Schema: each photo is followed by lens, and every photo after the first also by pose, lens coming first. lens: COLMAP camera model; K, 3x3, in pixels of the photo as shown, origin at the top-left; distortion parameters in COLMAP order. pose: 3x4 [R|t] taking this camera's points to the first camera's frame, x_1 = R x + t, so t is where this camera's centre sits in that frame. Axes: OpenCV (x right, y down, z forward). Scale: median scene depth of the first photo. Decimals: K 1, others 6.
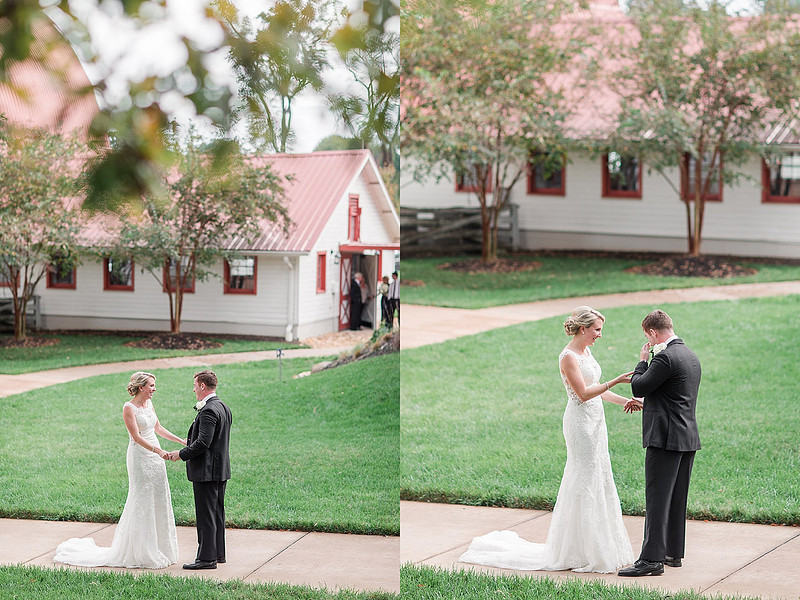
lens RADIAL K [[1751.5, 0, 400.0], [0, 1751.5, 300.0], [0, 0, 1]] dist [-0.652997, 1.936250]
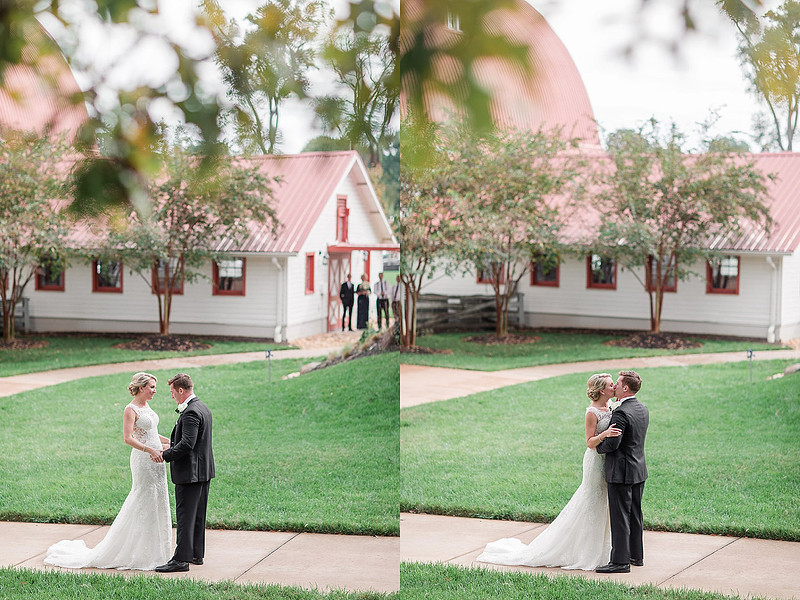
lens RADIAL K [[1900.7, 0, 314.7], [0, 1900.7, 341.3], [0, 0, 1]] dist [-0.655229, 1.179758]
pose [[0.999566, 0.001559, -0.029418, -0.047028], [-0.000563, 0.999428, 0.033828, -0.064158], [0.029454, -0.033796, 0.998995, -0.421659]]
